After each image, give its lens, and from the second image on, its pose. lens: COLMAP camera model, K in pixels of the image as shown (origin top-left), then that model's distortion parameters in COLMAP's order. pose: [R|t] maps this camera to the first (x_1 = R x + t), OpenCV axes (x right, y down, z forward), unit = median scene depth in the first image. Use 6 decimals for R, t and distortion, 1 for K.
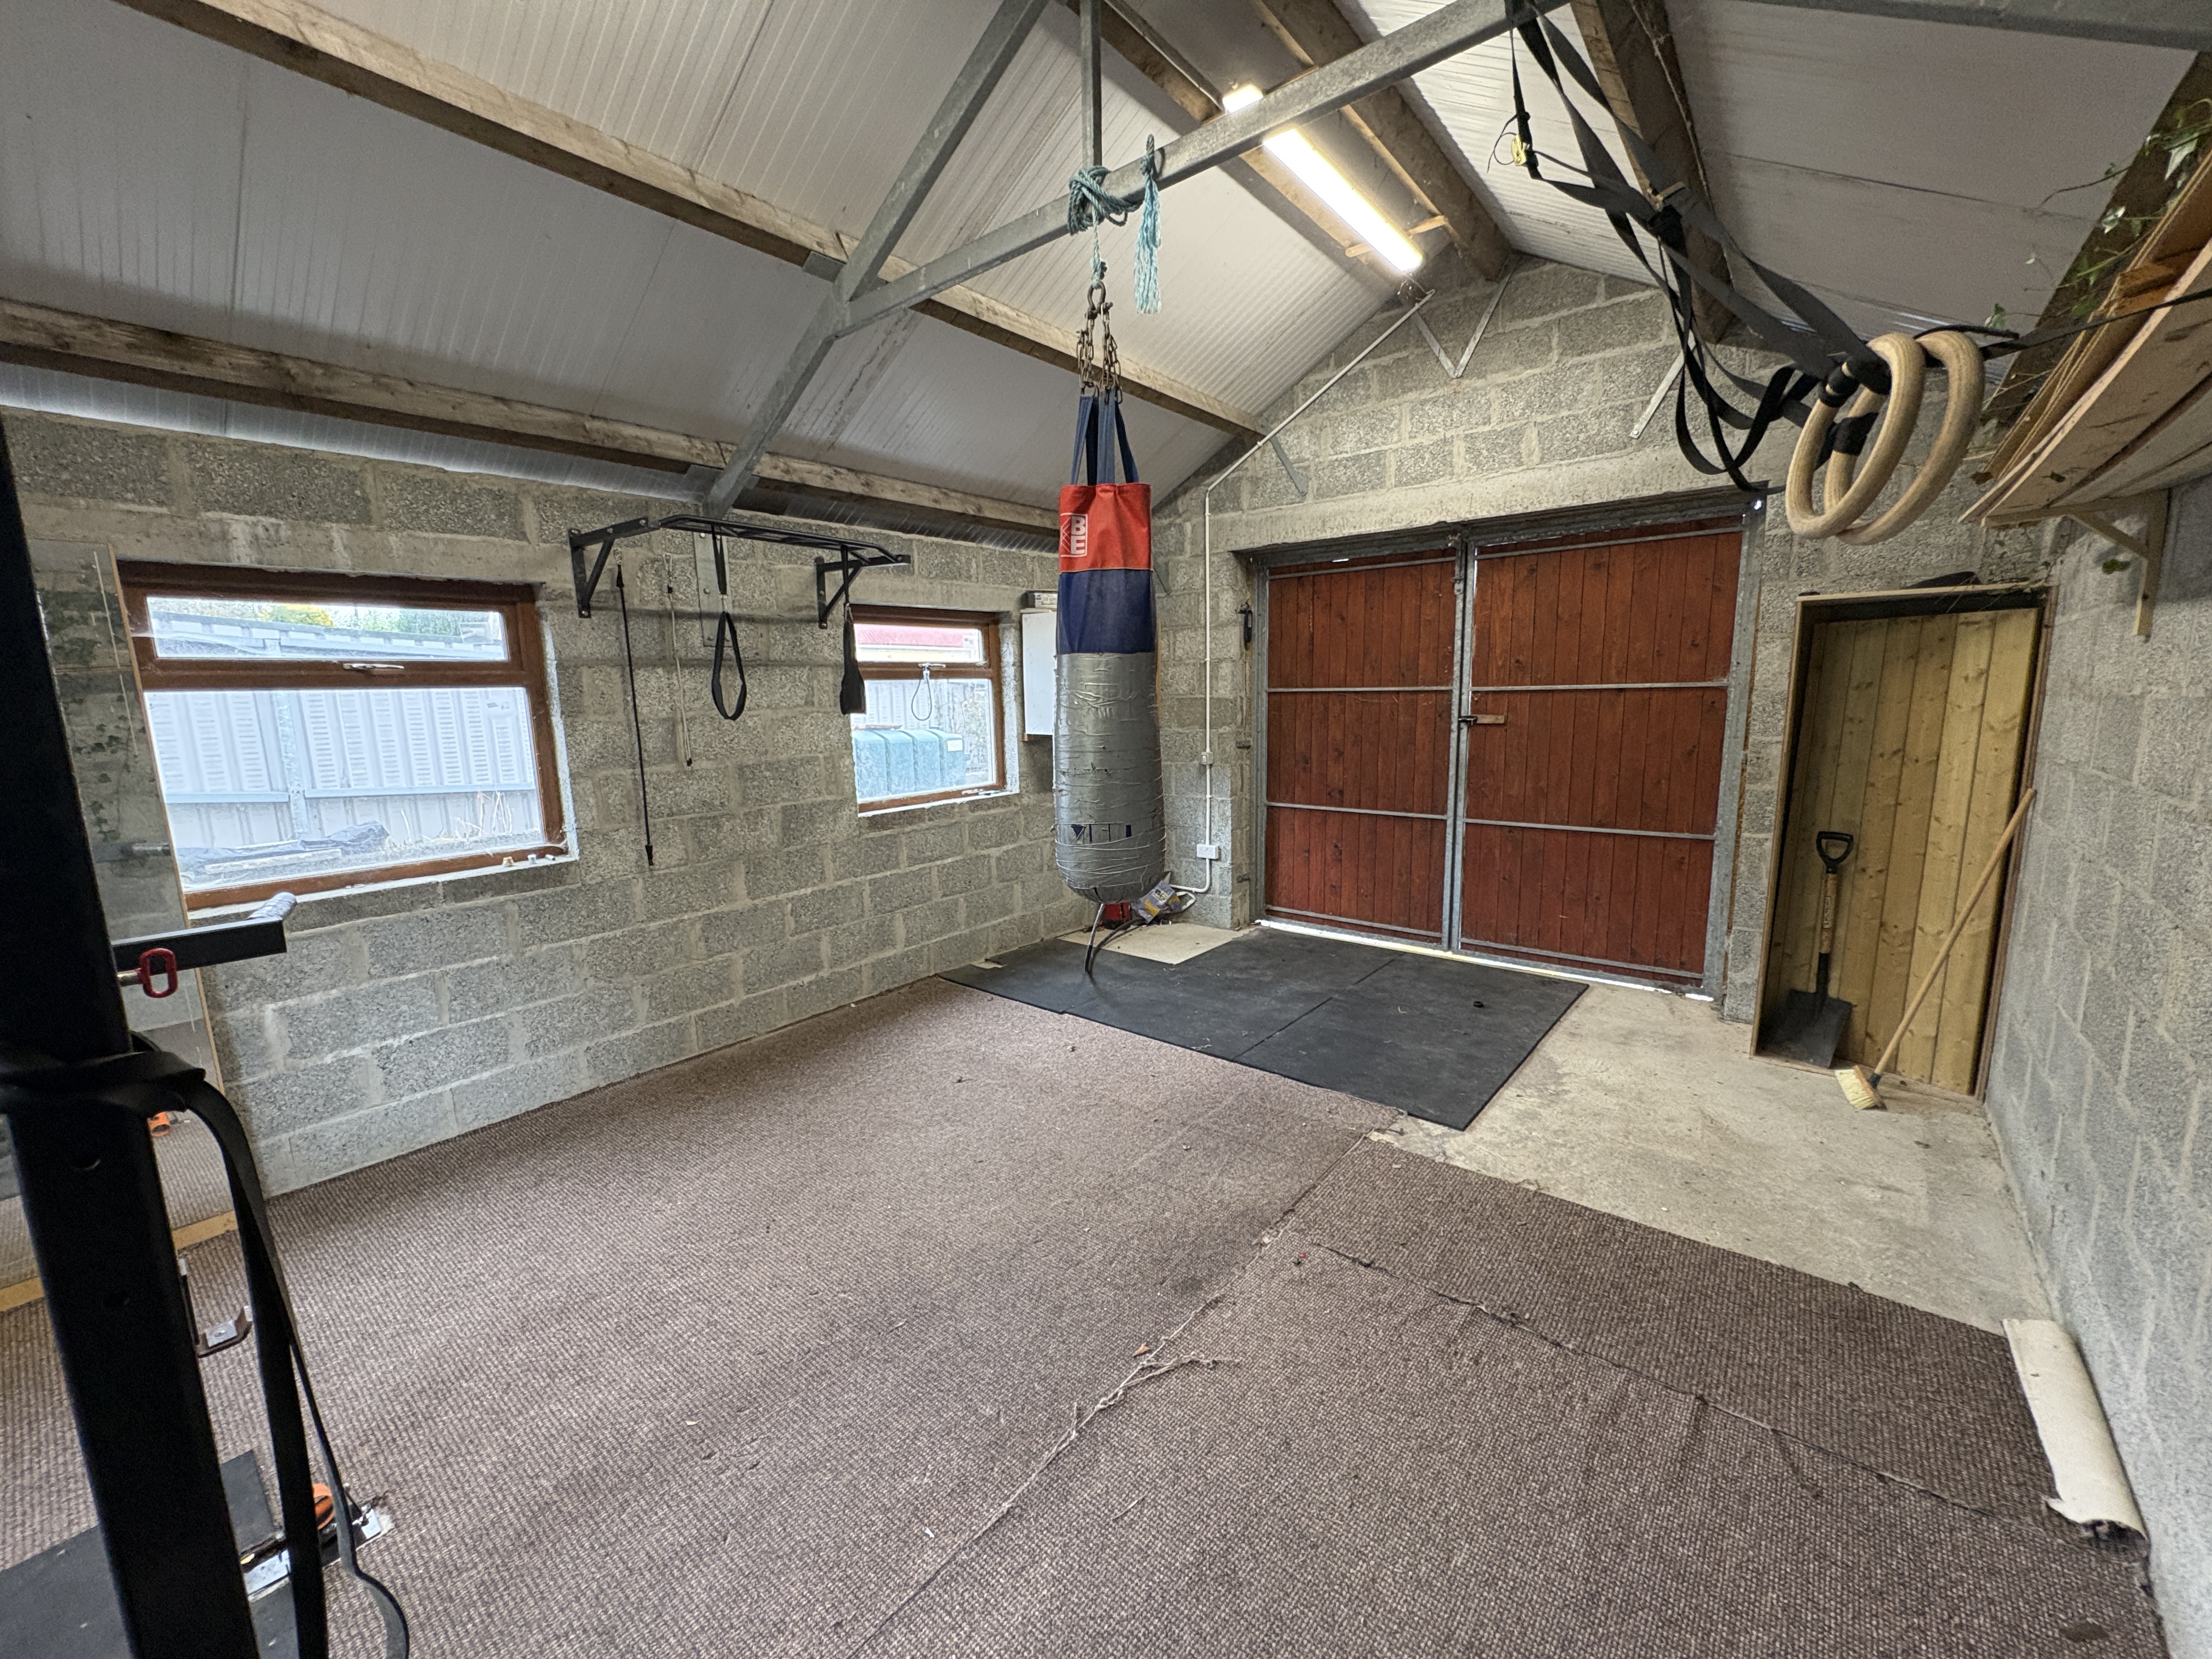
lens RADIAL K [[883.7, 0, 1104.1], [0, 883.7, 829.5], [0, 0, 1]] dist [0.002275, -0.000035]
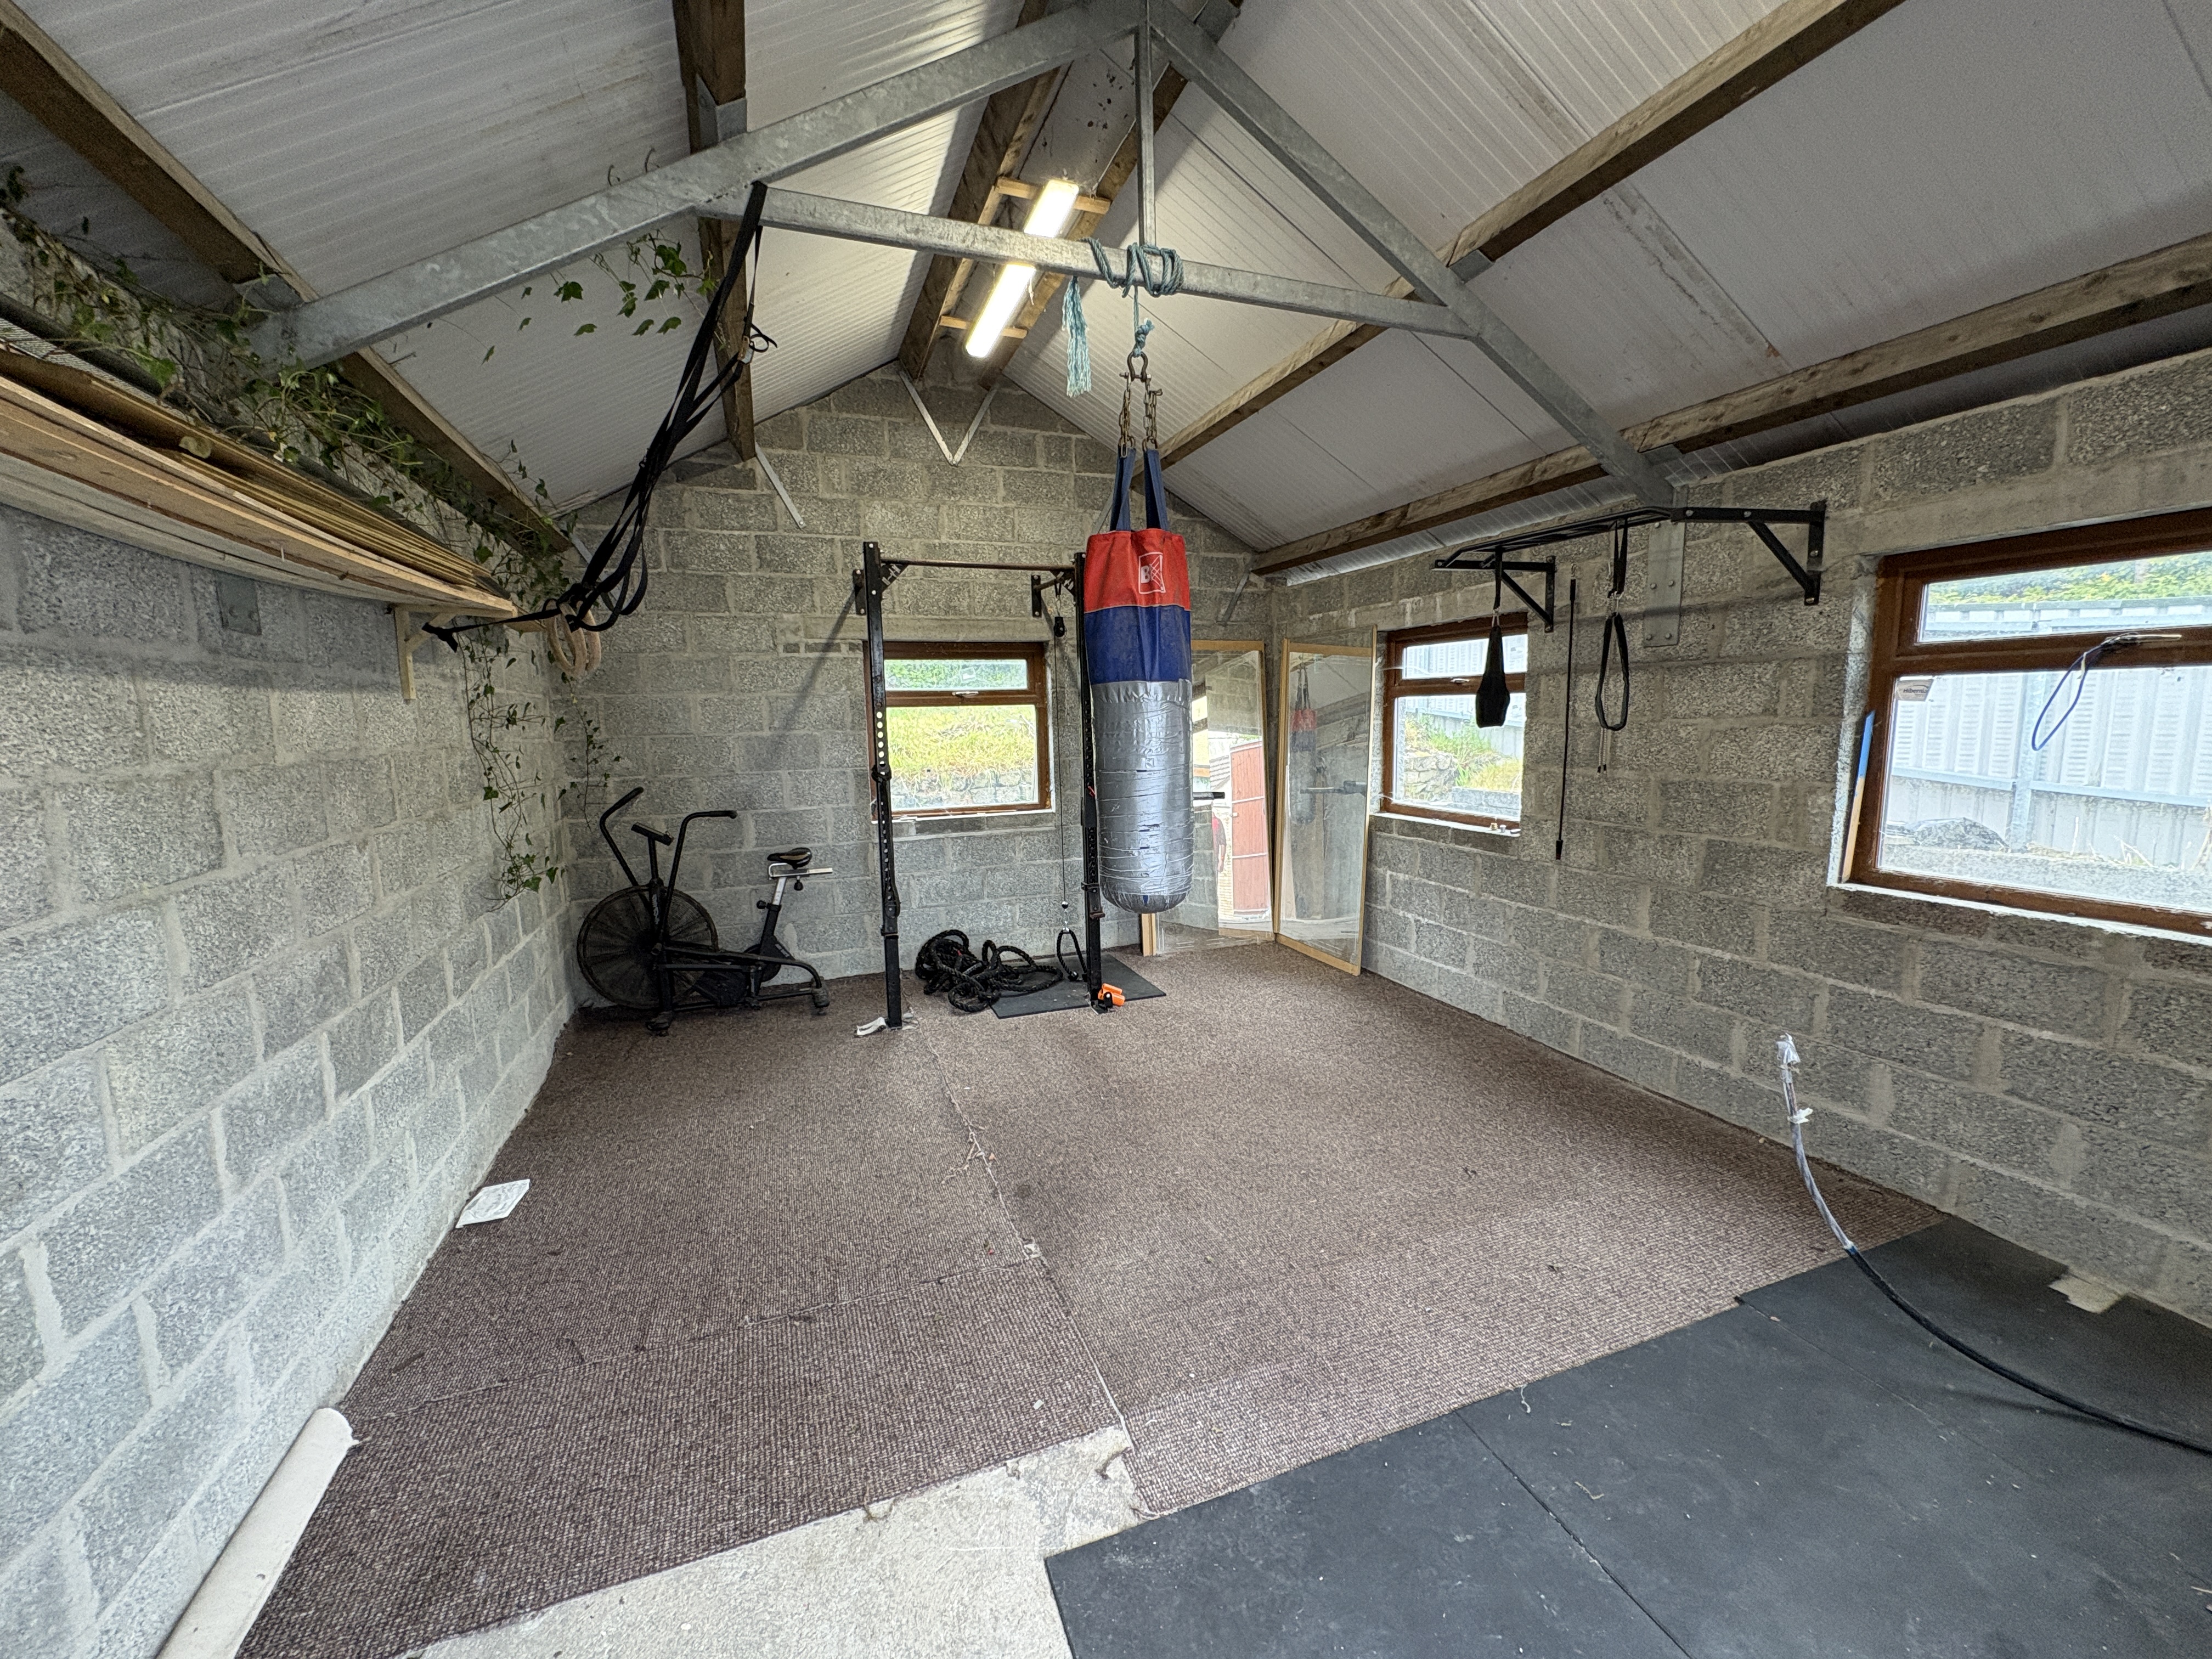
lens RADIAL K [[883.7, 0, 1107.0], [0, 883.7, 828.2], [0, 0, 1]] dist [0.002275, -0.000035]
pose [[-0.499107, 0.147603, -0.853877, 0.637634], [-0.104758, 0.967881, 0.228543, -0.175032], [0.860185, 0.203518, -0.467613, 0.976998]]
